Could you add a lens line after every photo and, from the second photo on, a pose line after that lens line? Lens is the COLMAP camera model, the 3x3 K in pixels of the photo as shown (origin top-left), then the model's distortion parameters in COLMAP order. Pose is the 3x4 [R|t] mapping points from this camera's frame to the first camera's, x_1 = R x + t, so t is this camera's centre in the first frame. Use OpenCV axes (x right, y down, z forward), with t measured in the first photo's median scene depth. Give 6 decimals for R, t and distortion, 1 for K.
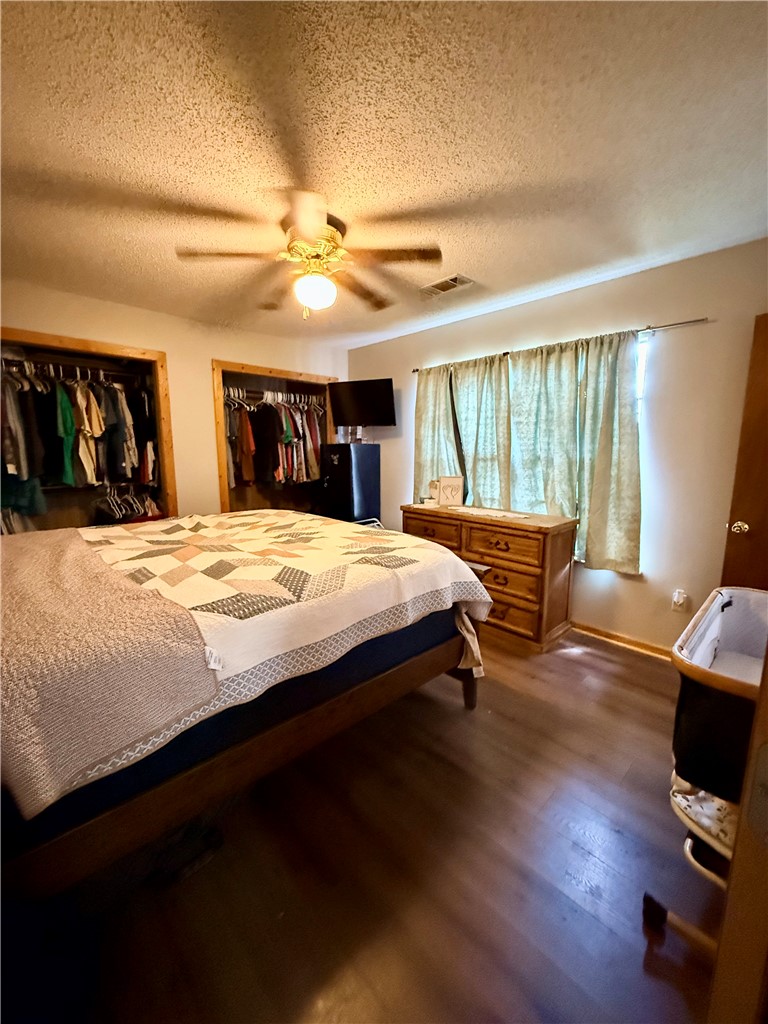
lens RADIAL K [[407.6, 0, 384.8], [0, 407.6, 508.7], [0, 0, 1]] dist [-0.001446, 0.000453]
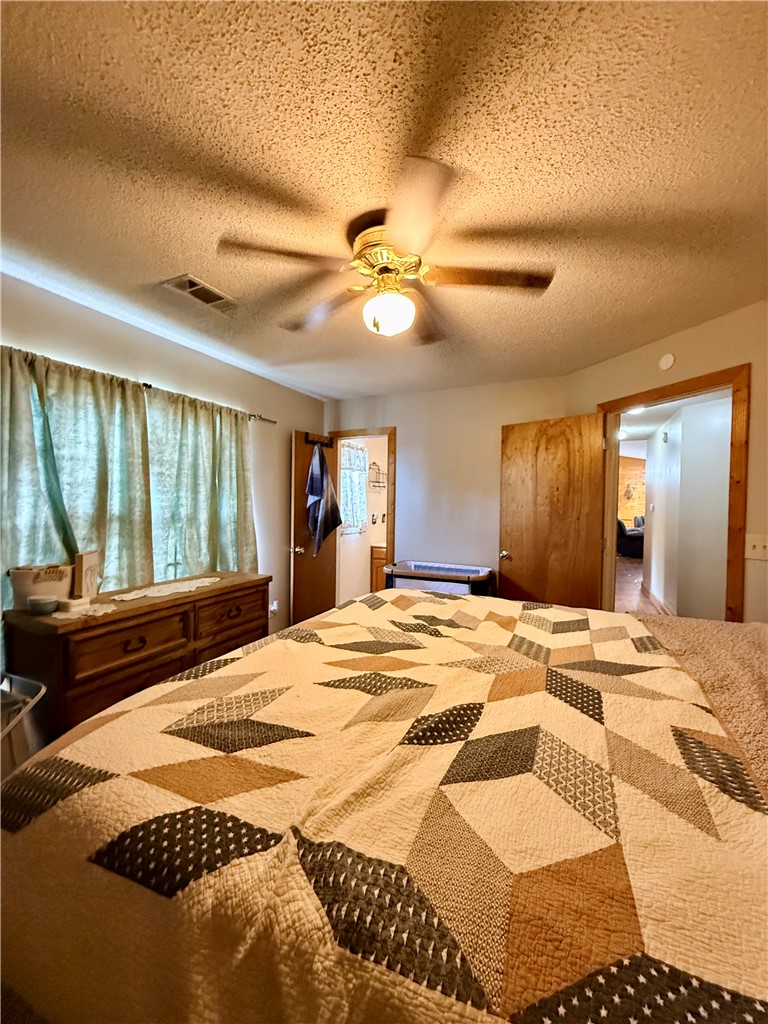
lens RADIAL K [[407.6, 0, 383.5], [0, 407.6, 510.2], [0, 0, 1]] dist [-0.001446, 0.000453]
pose [[-0.356181, -0.019615, 0.934211, -0.640560], [0.128615, 0.989235, 0.069806, -0.147087], [-0.925523, 0.145017, -0.349824, 0.941812]]
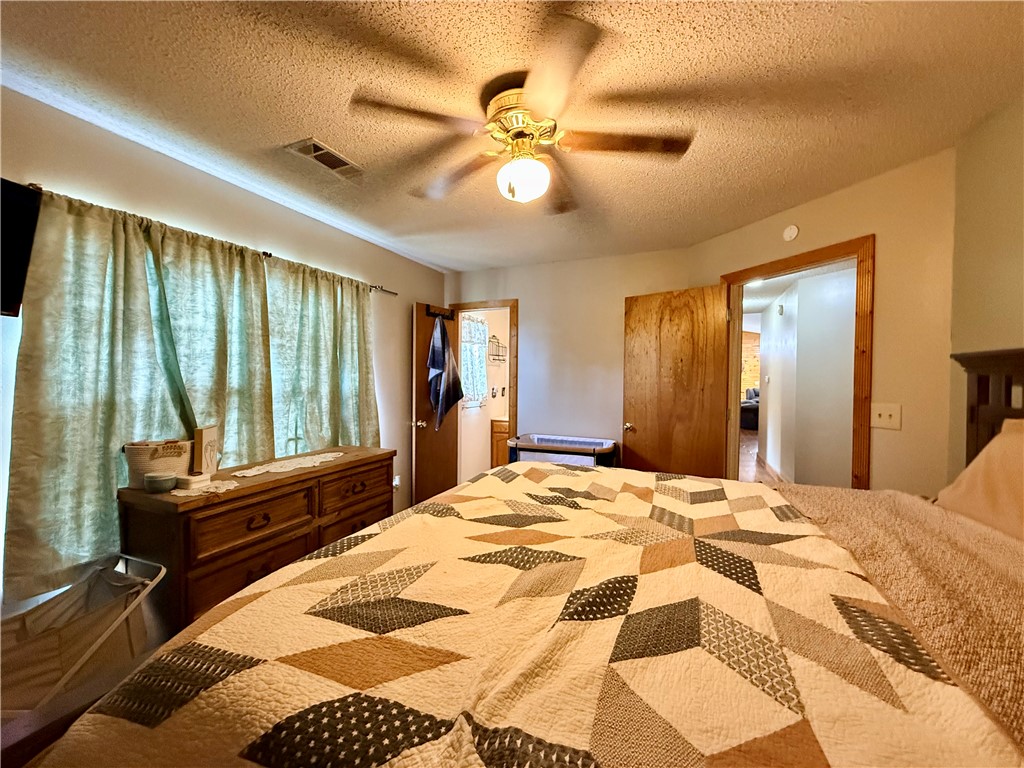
lens RADIAL K [[407.6, 0, 510.7], [0, 407.6, 383.9], [0, 0, 1]] dist [-0.001446, 0.000453]
pose [[-0.385258, -0.015658, 0.922676, -0.618973], [0.132223, 0.988603, 0.071986, -0.144383], [-0.913287, 0.149733, -0.378796, 0.964102]]
